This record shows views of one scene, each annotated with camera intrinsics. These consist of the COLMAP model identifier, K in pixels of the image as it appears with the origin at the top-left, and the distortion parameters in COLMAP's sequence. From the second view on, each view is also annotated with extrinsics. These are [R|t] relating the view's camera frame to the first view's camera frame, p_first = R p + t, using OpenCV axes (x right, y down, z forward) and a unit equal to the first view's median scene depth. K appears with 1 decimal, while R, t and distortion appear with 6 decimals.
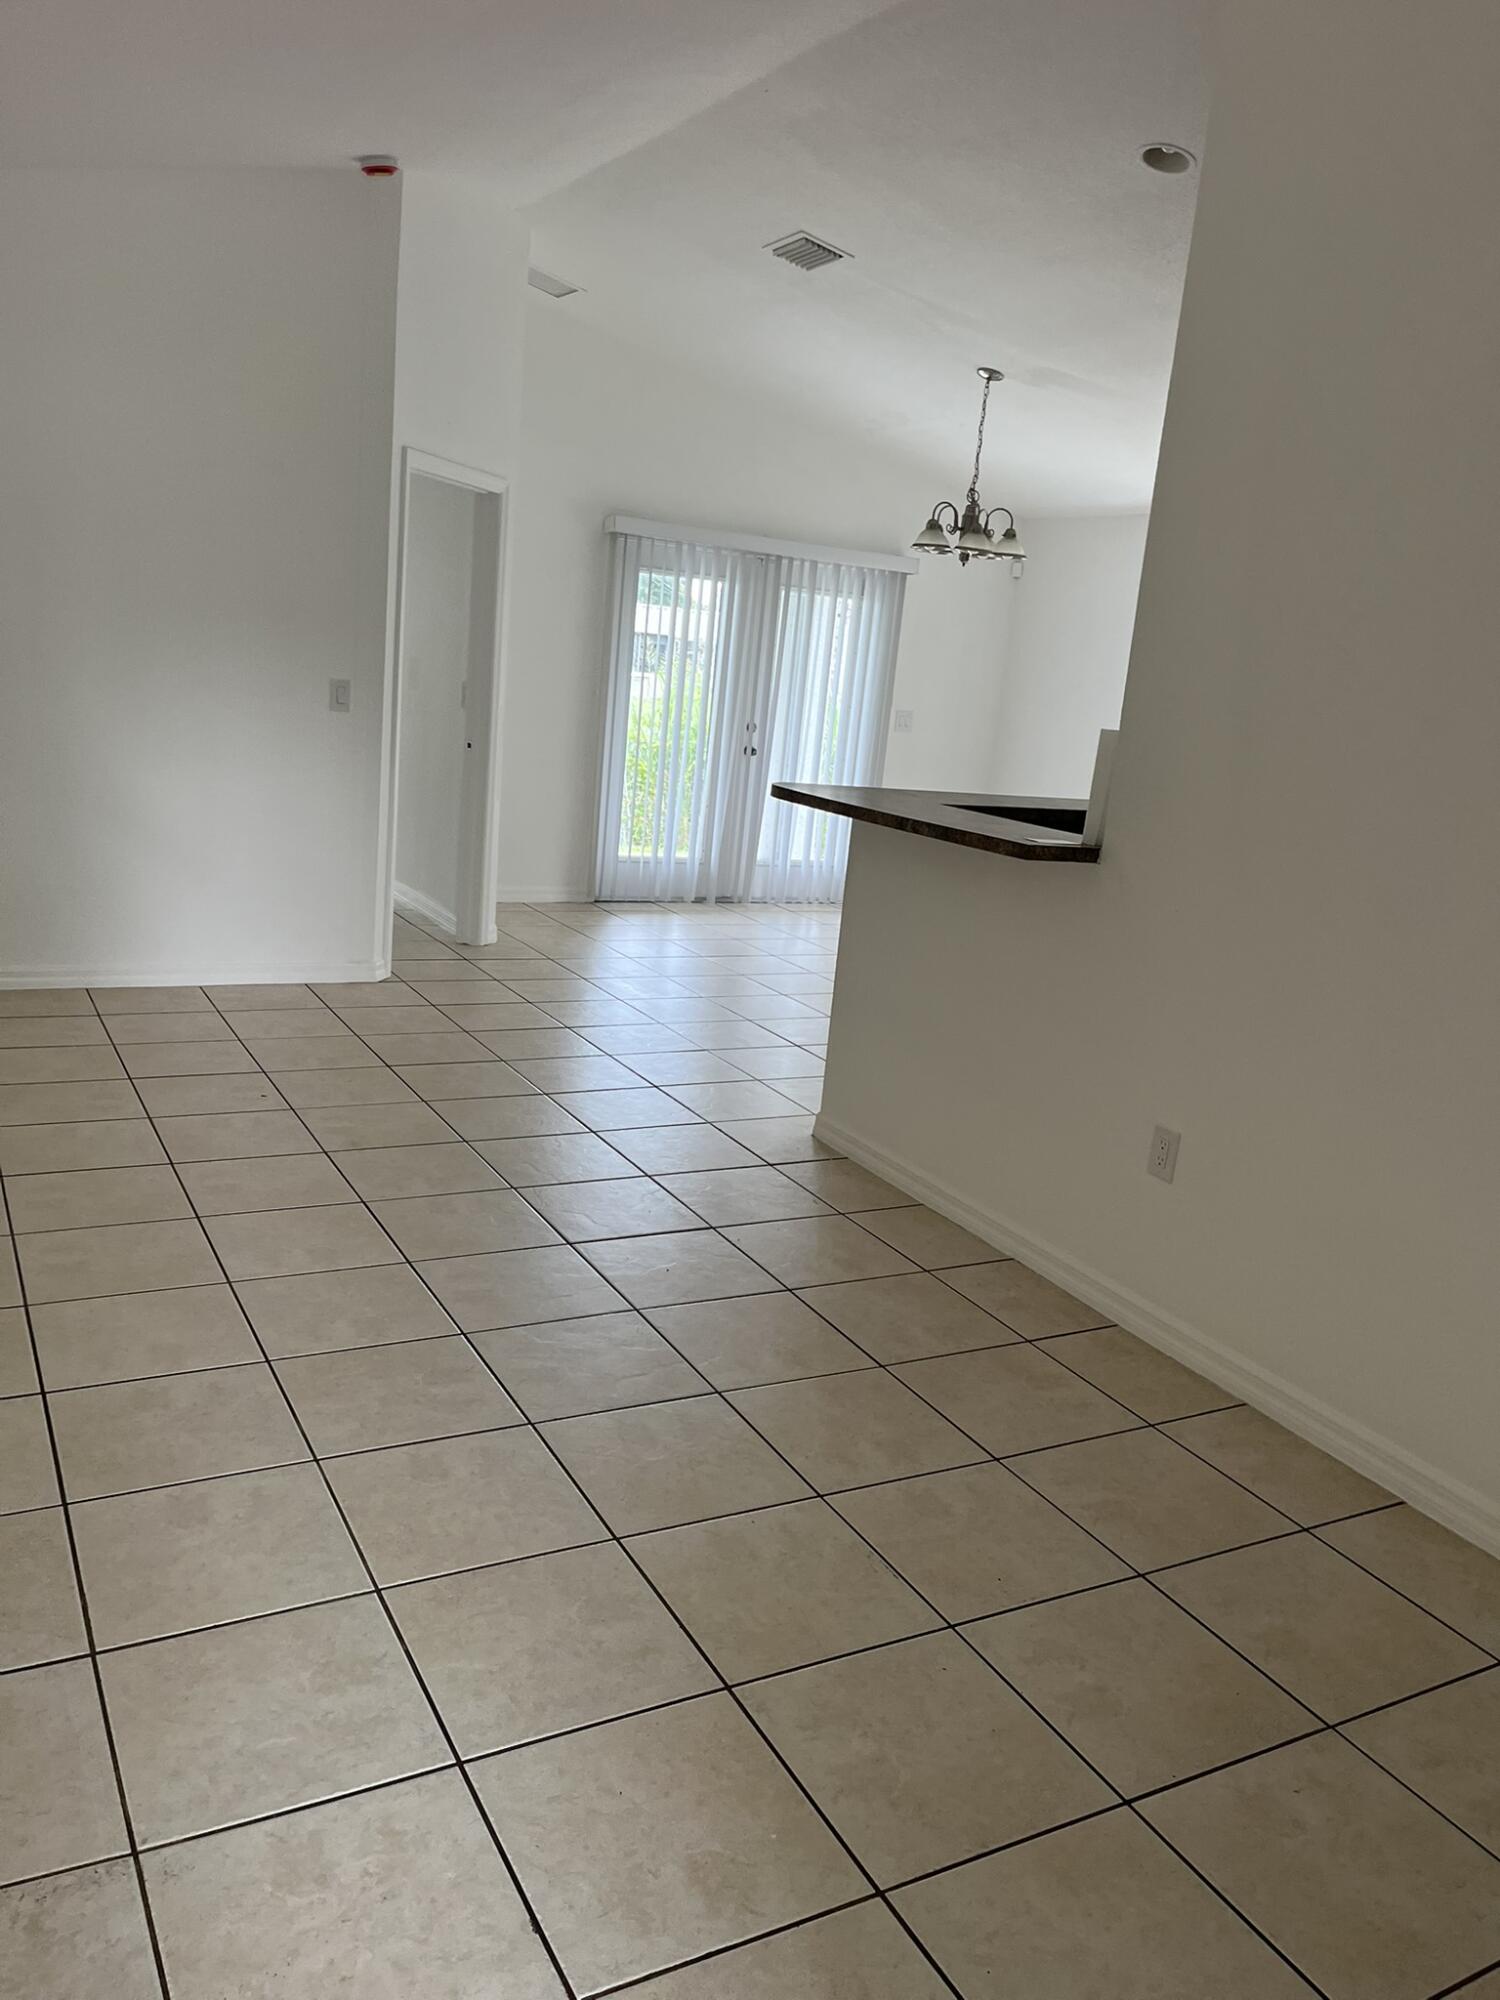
lens RADIAL K [[1525.6, 0, 748.1], [0, 1525.6, 996.7], [0, 0, 1]] dist [0.064133, -0.076133]
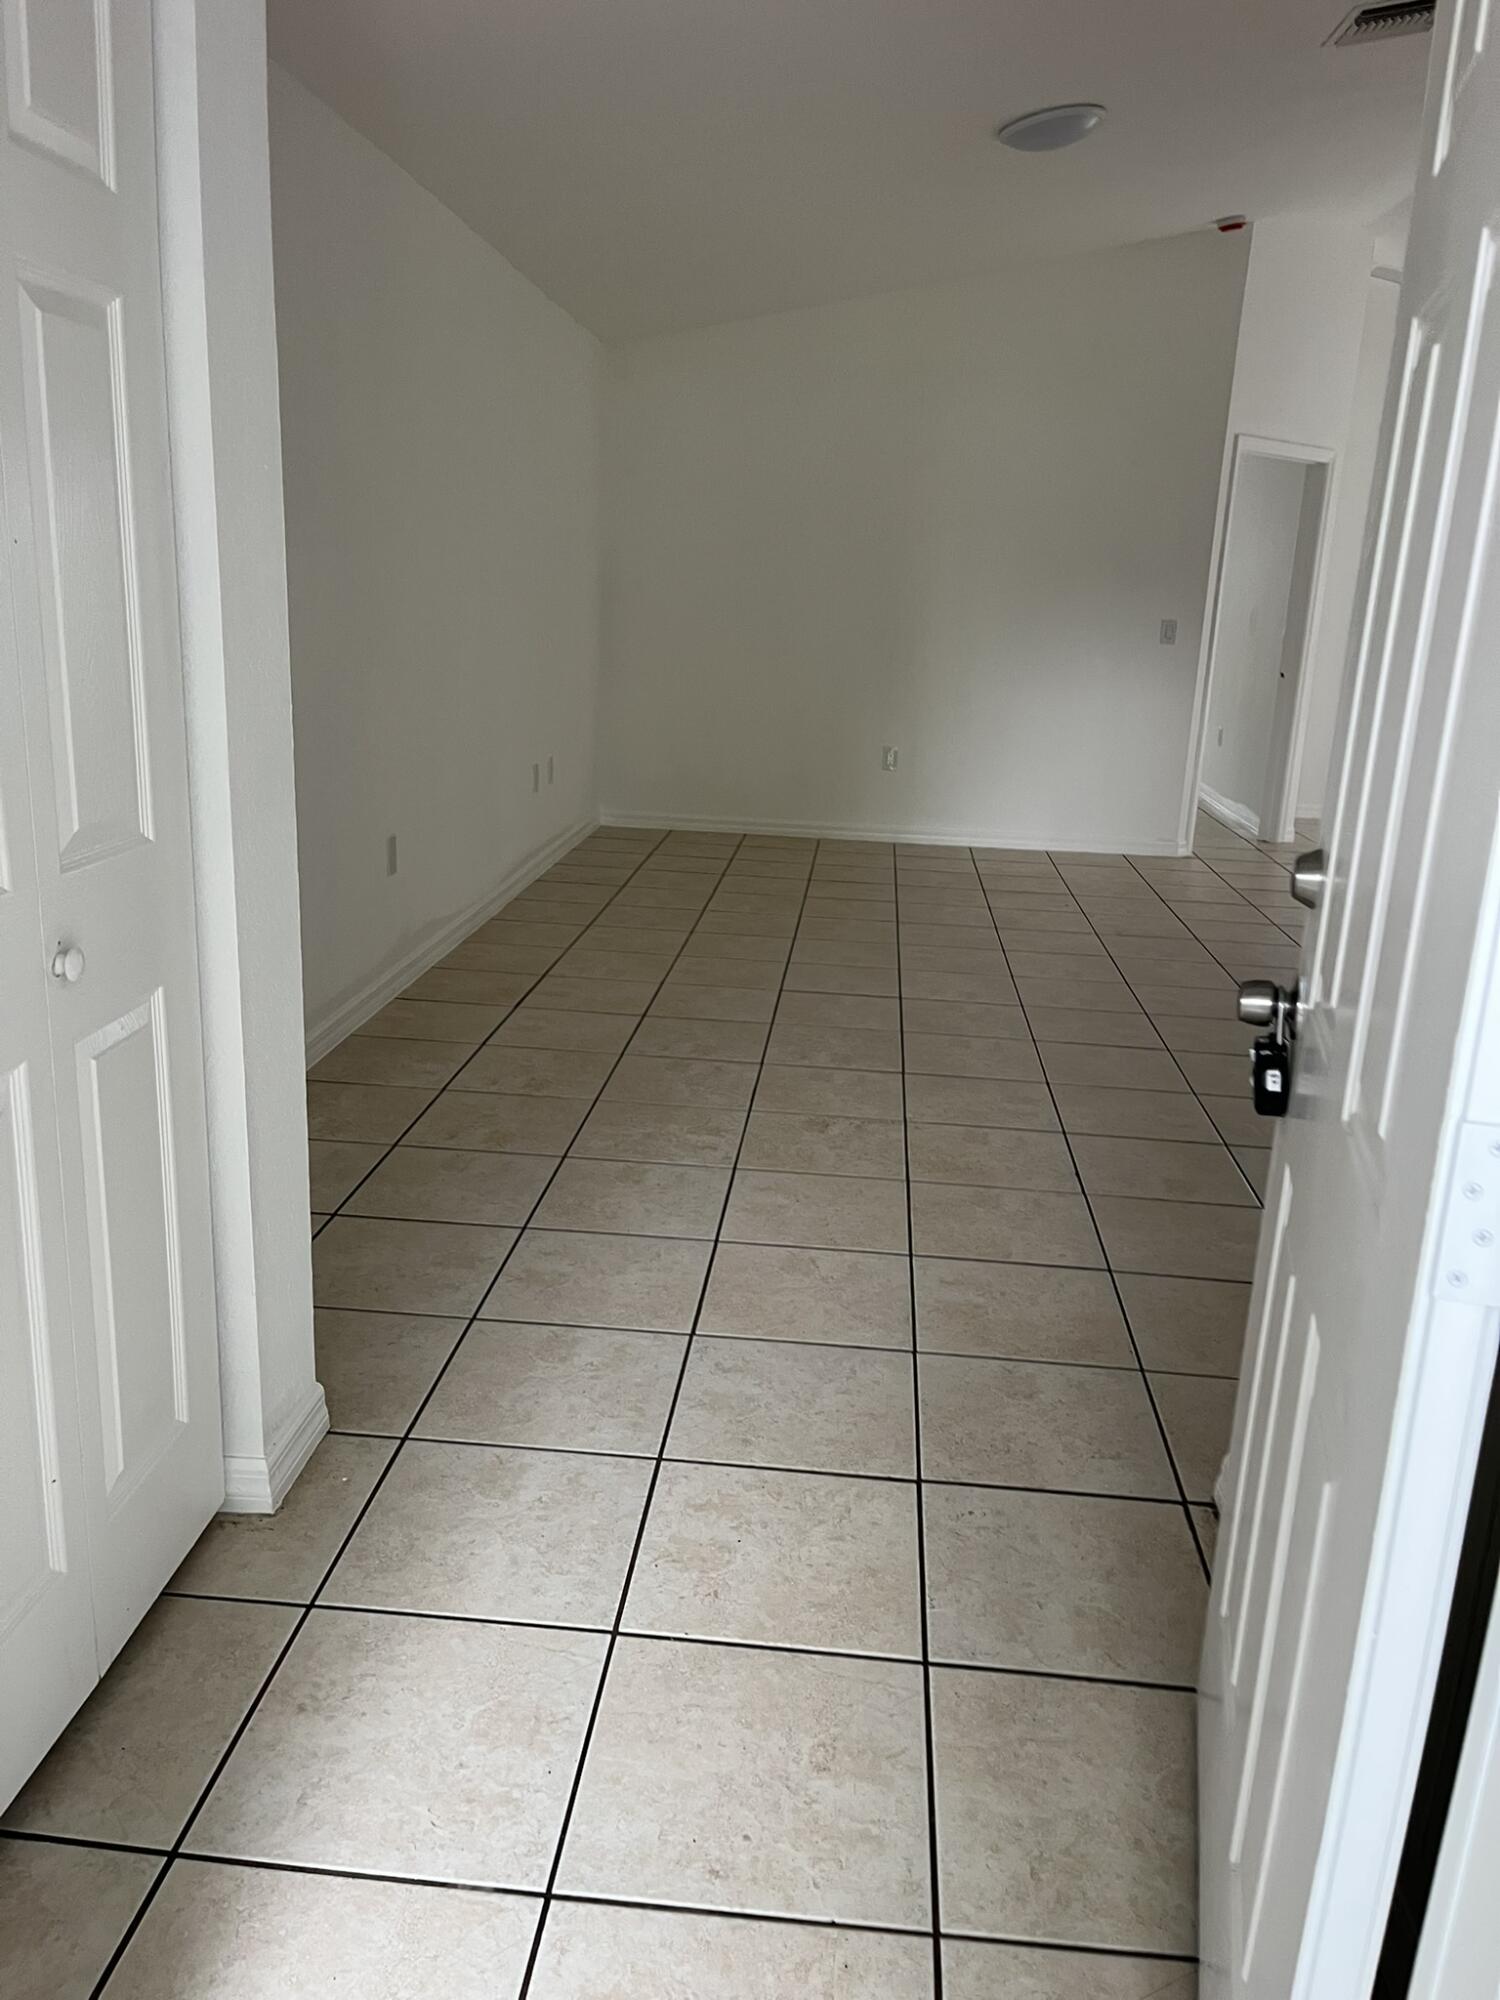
lens RADIAL K [[1525.6, 0, 748.5], [0, 1525.6, 993.0], [0, 0, 1]] dist [0.064133, -0.076133]
pose [[0.834161, 0.090678, -0.544016, 0.166966], [-0.089693, 0.995564, 0.028414, 0.099663], [0.544180, 0.025093, 0.838593, -0.270272]]
